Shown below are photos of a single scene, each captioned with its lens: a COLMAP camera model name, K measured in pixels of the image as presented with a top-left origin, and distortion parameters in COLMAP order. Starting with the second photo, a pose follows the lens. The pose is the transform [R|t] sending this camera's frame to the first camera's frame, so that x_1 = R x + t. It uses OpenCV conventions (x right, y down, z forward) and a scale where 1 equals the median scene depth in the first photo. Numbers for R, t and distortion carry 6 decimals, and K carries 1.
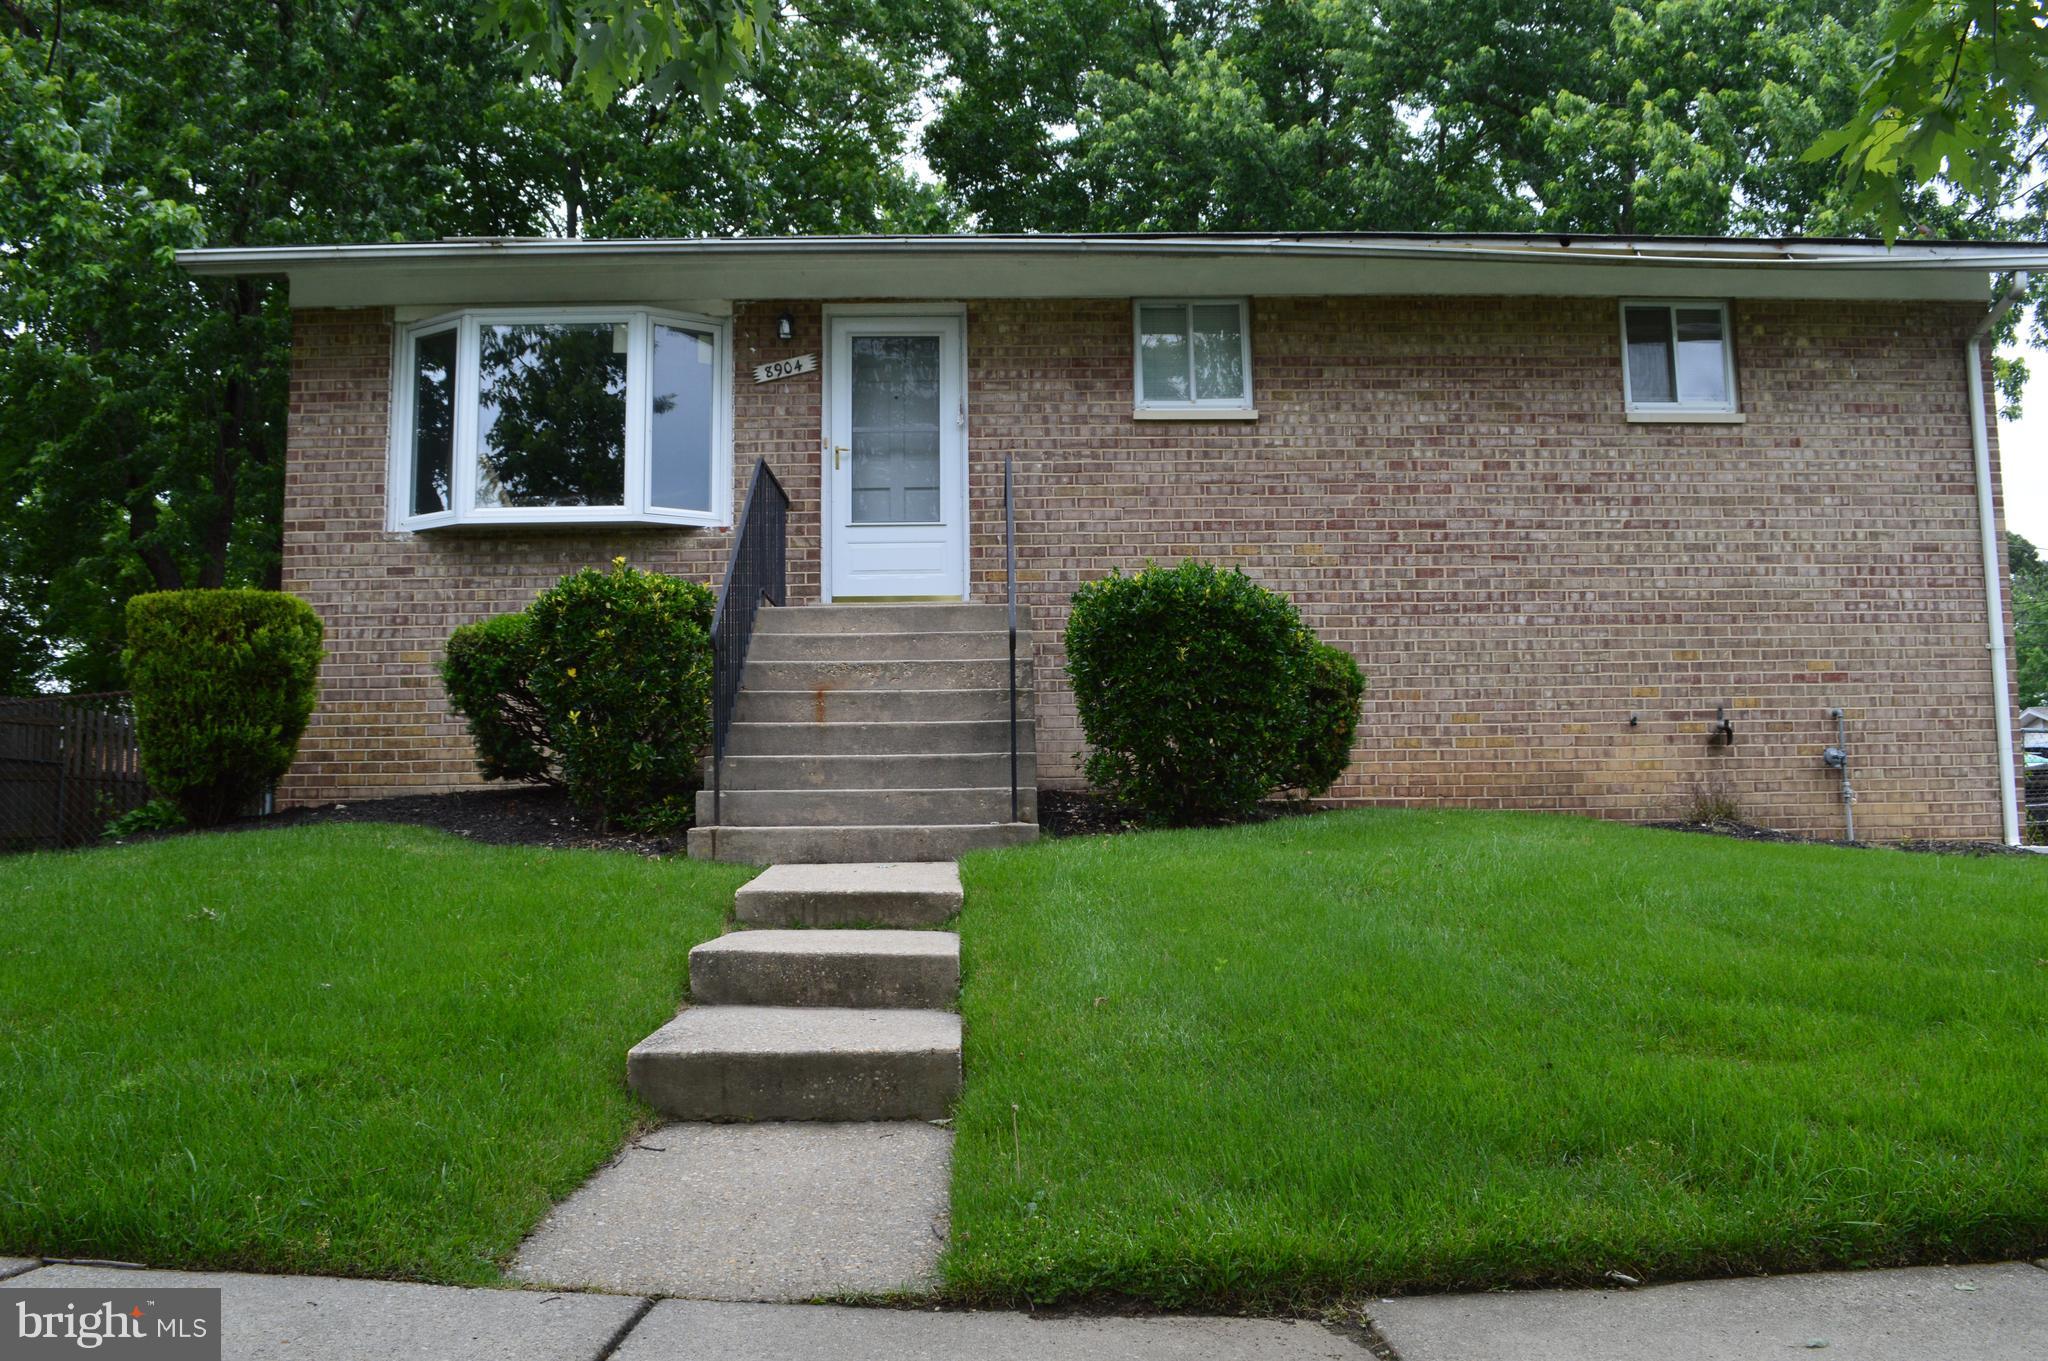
lens RADIAL K [[1634.4, 0, 1023.0], [0, 1634.4, 692.3], [0, 0, 1]] dist [-0.089907, 0.021440]
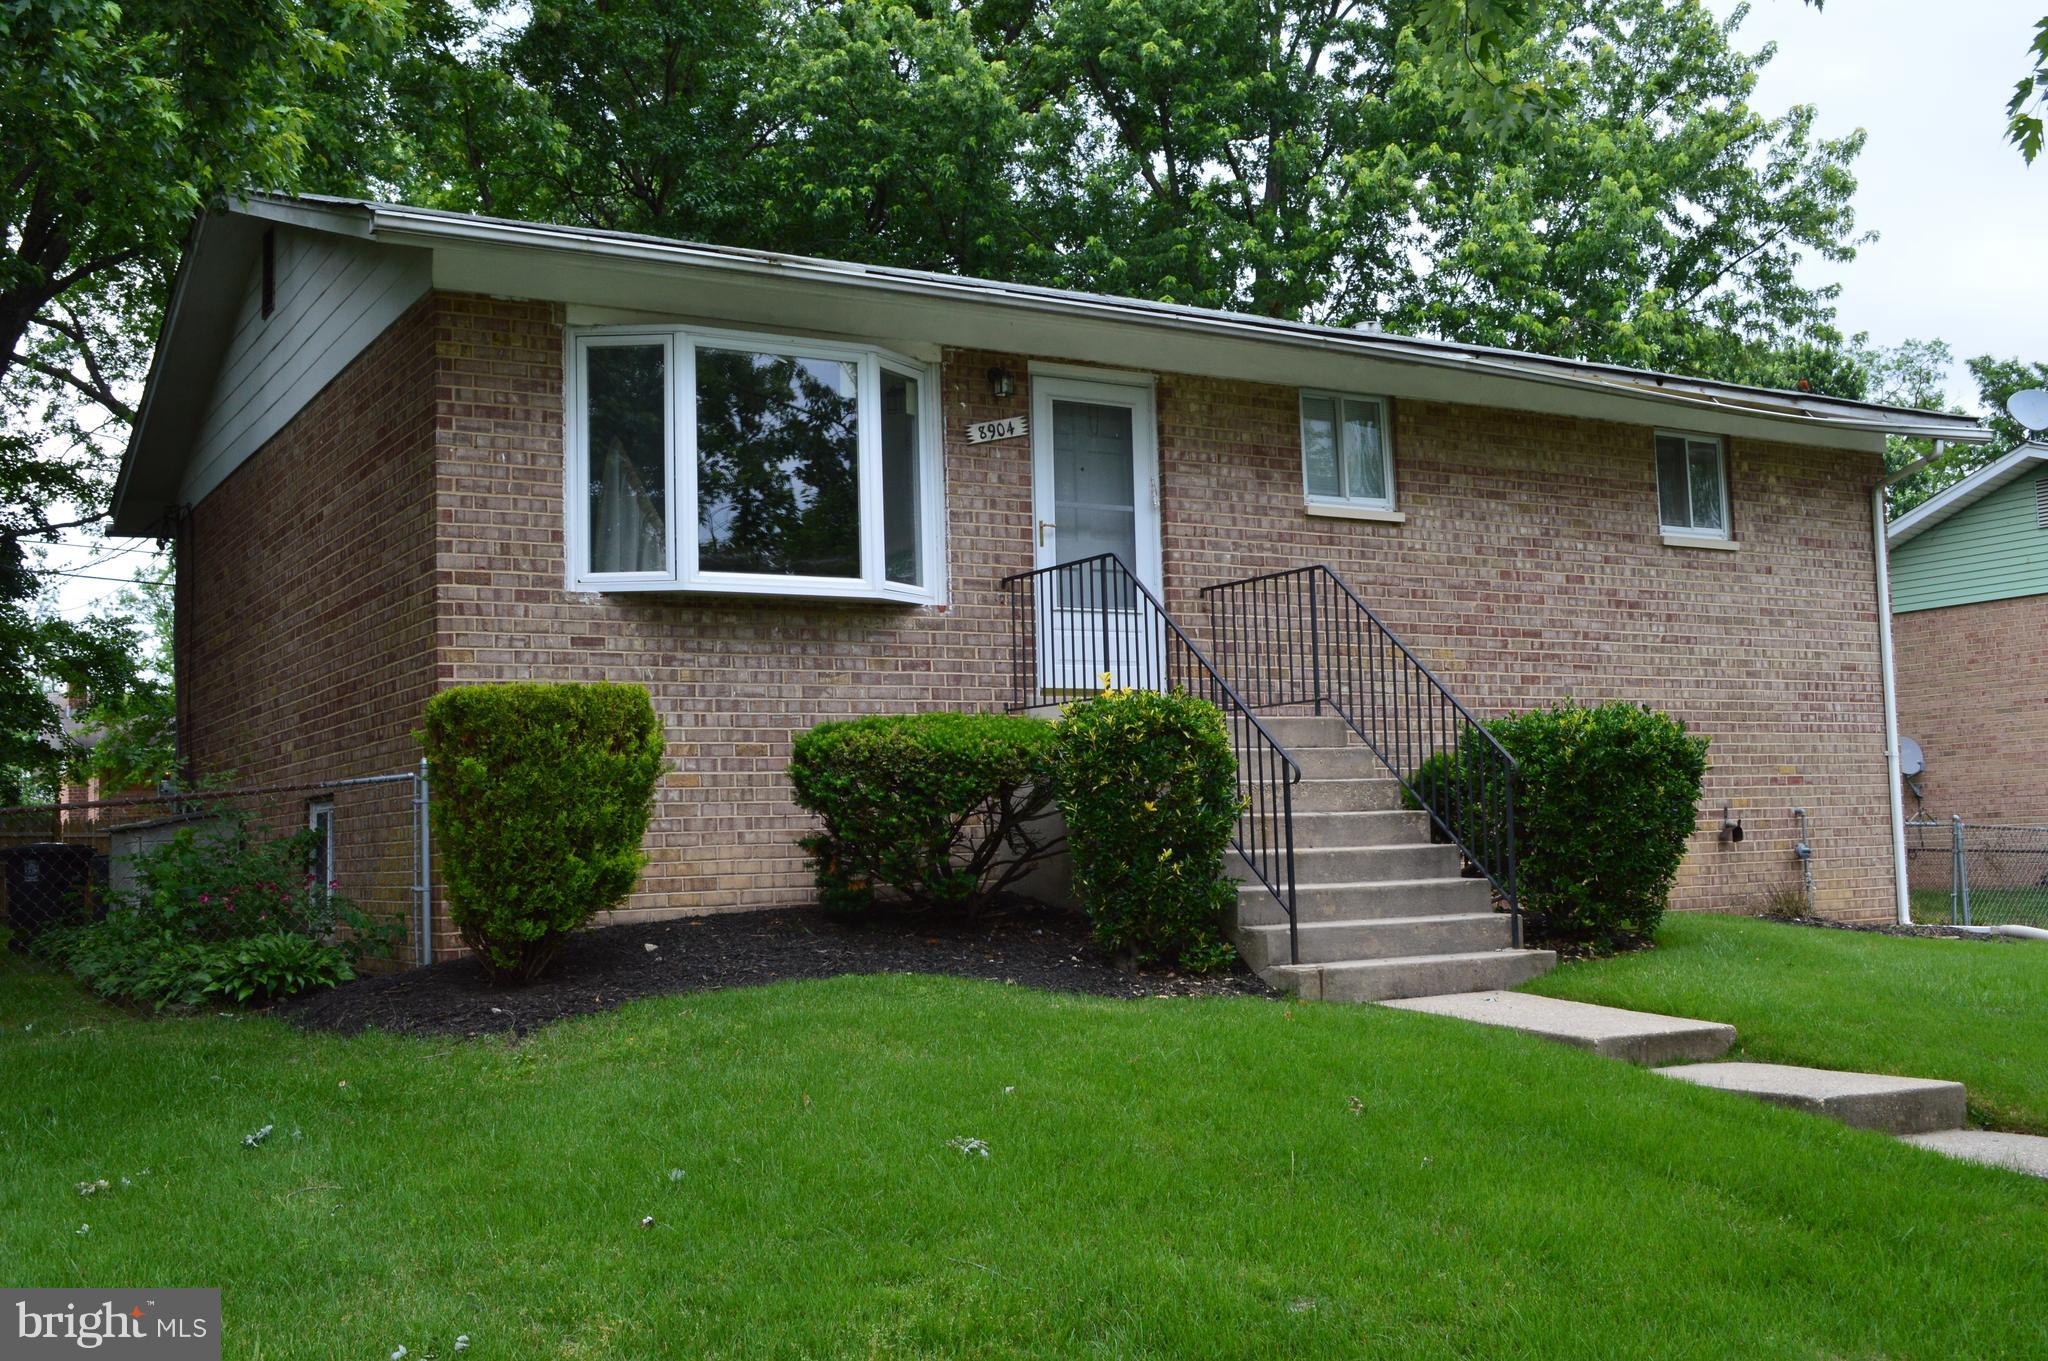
lens RADIAL K [[2072.7, 0, 1023.7], [0, 2072.7, 682.5], [0, 0, 1]] dist [-0.057859, 0.000000]
pose [[0.868171, 0.027977, 0.495475, -0.693448], [-0.030557, 0.999529, -0.002896, -0.057619], [-0.495323, -0.012626, 0.868617, 0.002277]]
